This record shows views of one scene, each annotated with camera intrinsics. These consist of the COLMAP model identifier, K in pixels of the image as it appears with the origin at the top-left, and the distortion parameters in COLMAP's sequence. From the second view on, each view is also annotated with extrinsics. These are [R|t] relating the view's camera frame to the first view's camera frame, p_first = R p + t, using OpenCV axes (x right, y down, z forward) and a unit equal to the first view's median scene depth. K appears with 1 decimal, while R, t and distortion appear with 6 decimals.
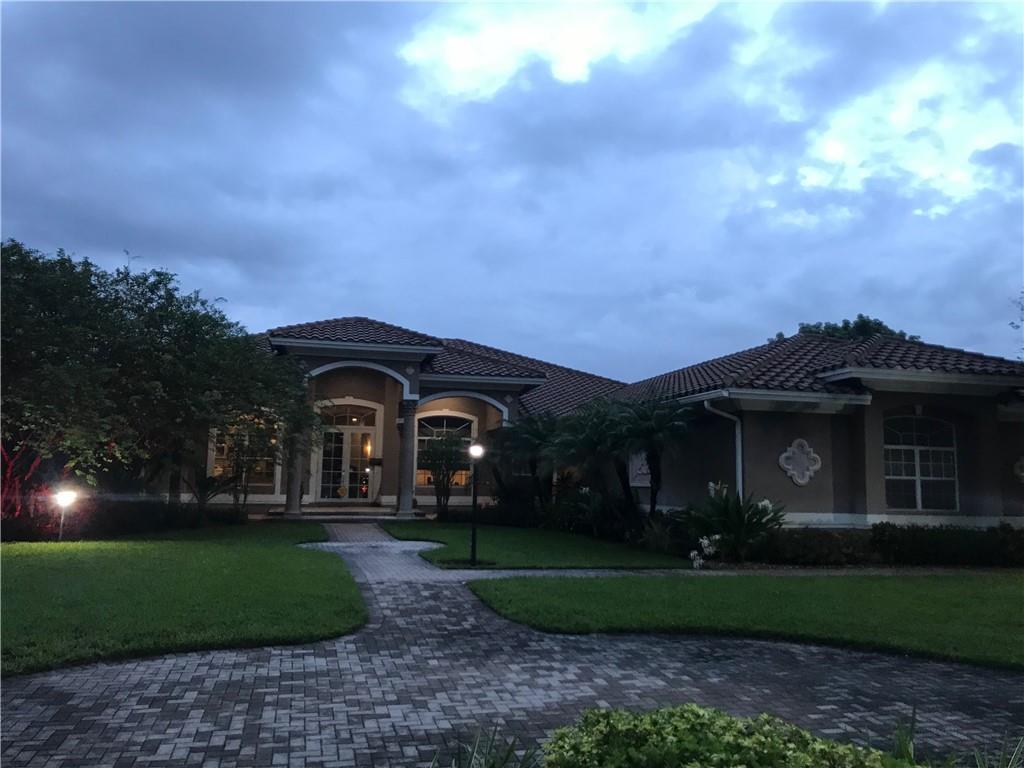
lens RADIAL K [[819.4, 0, 512.0], [0, 819.4, 384.0], [0, 0, 1]] dist [0.066272, -0.172848]
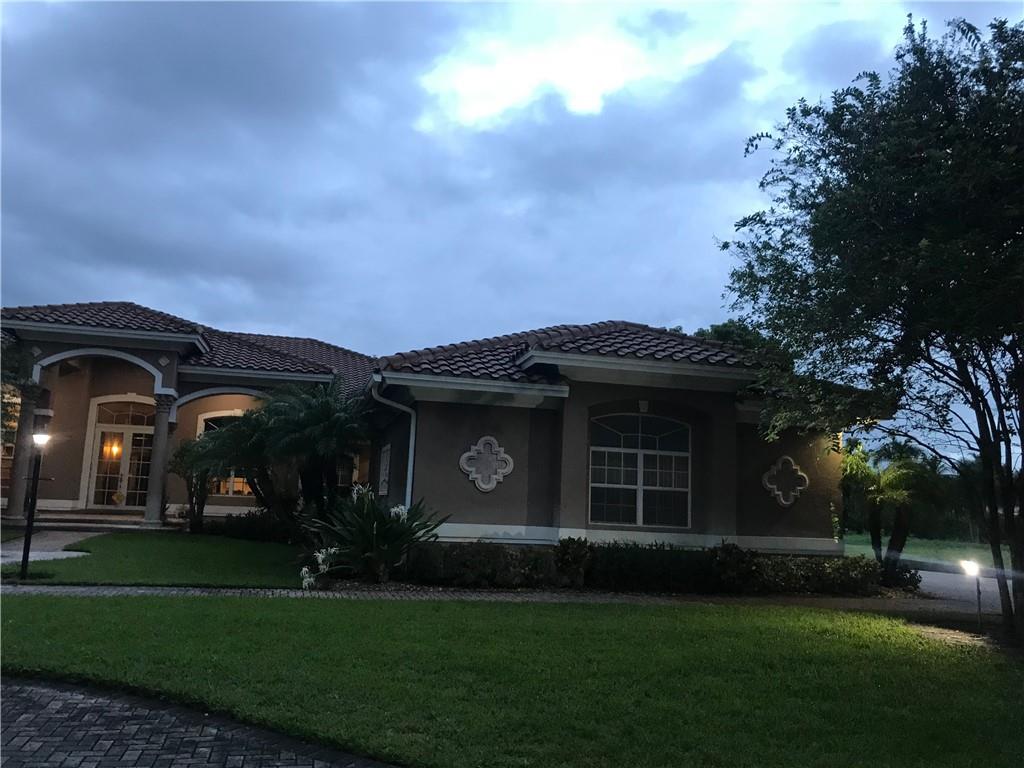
lens RADIAL K [[819.4, 0, 512.0], [0, 819.4, 384.0], [0, 0, 1]] dist [0.066272, -0.172848]
pose [[0.999716, 0.022498, 0.007846, 0.361733], [-0.022289, 0.999418, -0.025829, 0.033849], [-0.008423, 0.025647, 0.999636, 0.158588]]
